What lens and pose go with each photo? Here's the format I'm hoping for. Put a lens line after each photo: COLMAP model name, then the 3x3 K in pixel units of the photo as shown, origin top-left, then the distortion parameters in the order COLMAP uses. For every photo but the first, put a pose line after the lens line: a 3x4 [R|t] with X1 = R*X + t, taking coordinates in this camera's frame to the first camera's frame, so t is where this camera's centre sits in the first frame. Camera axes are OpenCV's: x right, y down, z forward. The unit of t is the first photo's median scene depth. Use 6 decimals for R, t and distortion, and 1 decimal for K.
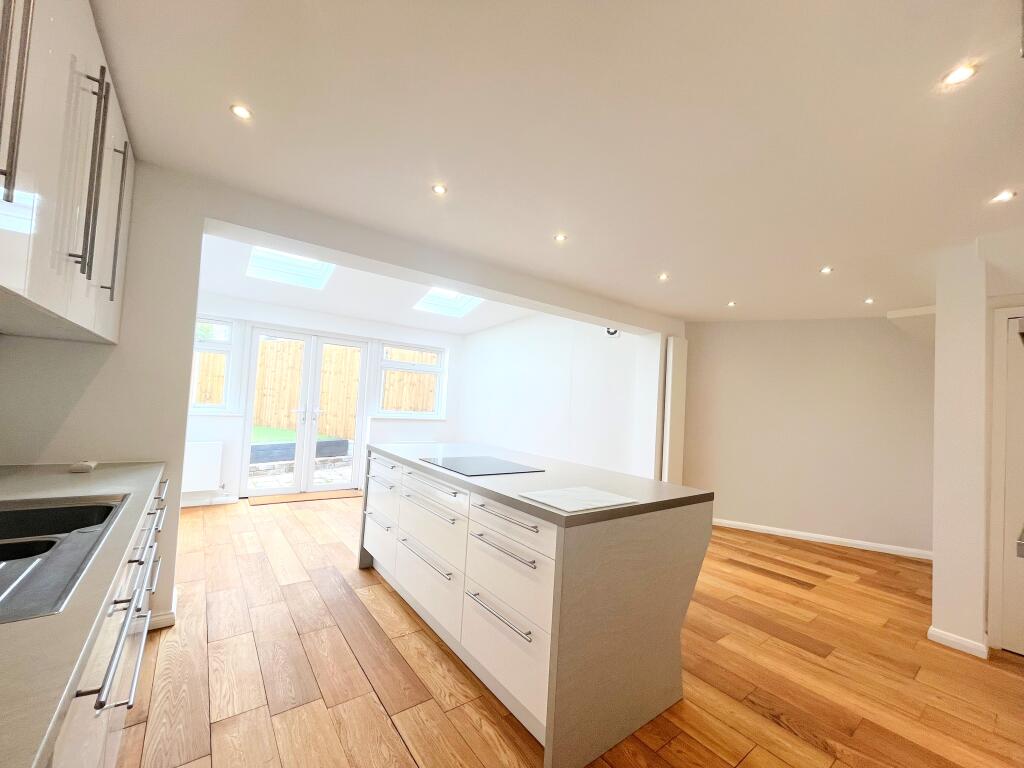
lens RADIAL K [[413.7, 0, 512.9], [0, 413.7, 386.0], [0, 0, 1]] dist [-0.008105, -0.000075]
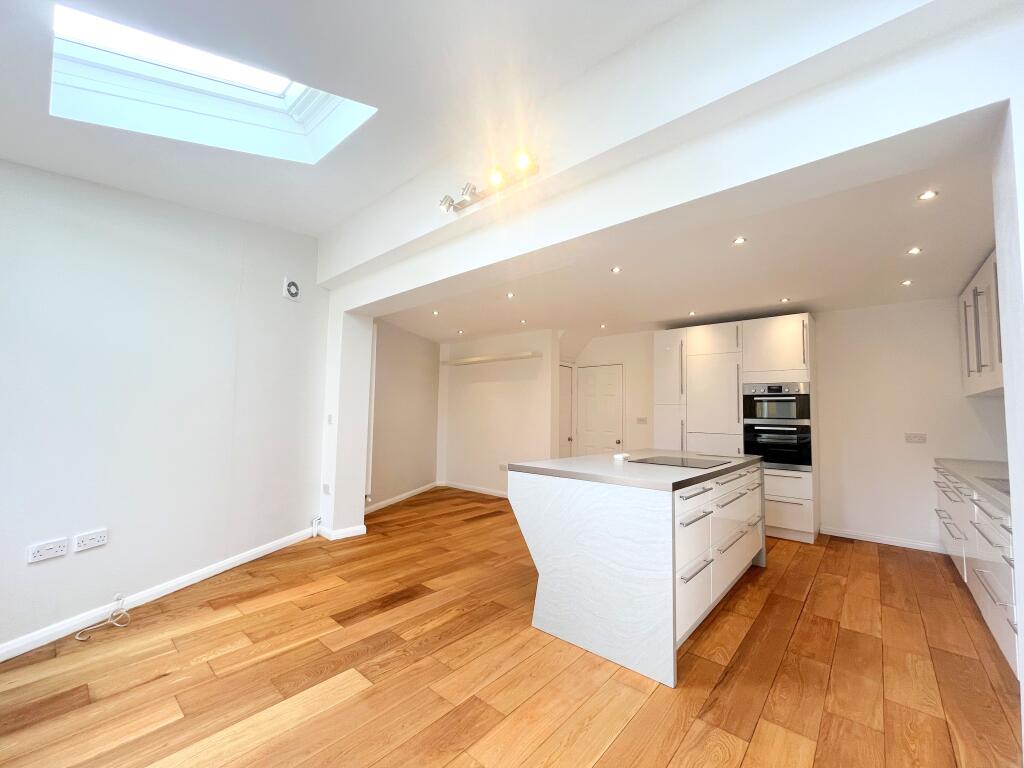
lens RADIAL K [[413.7, 0, 510.0], [0, 413.7, 386.8], [0, 0, 1]] dist [-0.008105, -0.000075]
pose [[-0.195139, 0.001232, 0.980775, -1.628778], [-0.067924, 0.997581, -0.014768, 0.034519], [-0.978421, -0.069500, -0.194583, 2.443632]]
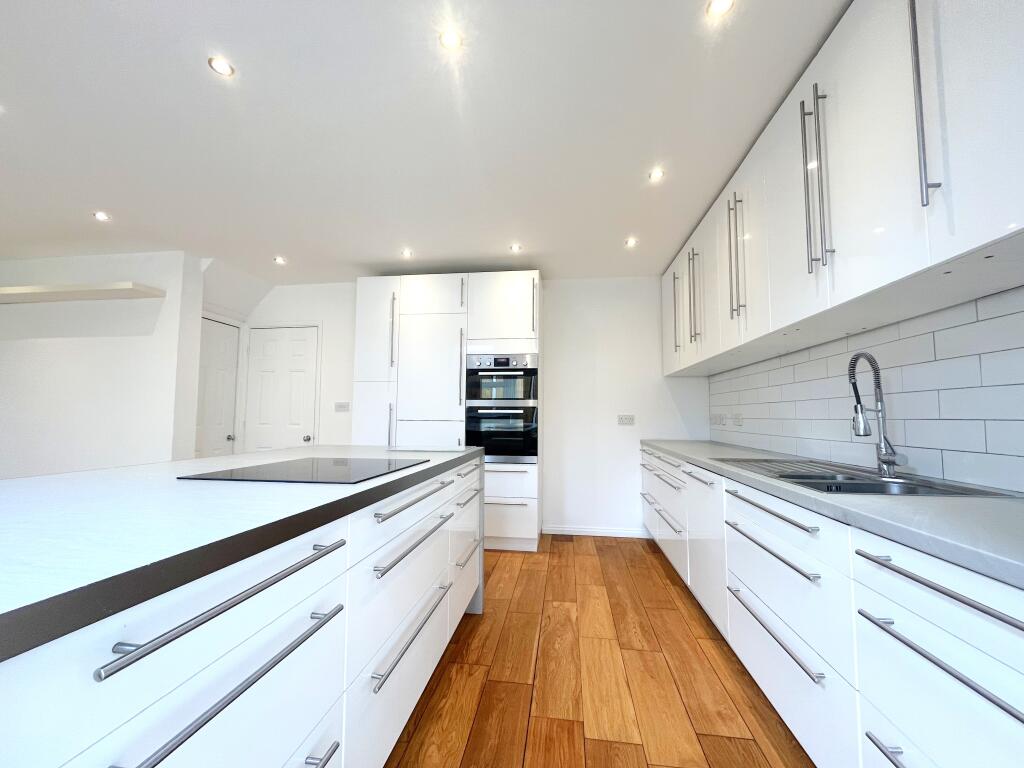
lens RADIAL K [[413.7, 0, 511.6], [0, 413.7, 386.9], [0, 0, 1]] dist [-0.008105, -0.000075]
pose [[-0.707530, -0.014047, 0.706543, -0.923624], [-0.075133, 0.995631, -0.055443, 0.128140], [-0.702678, -0.092312, -0.705495, 1.736784]]
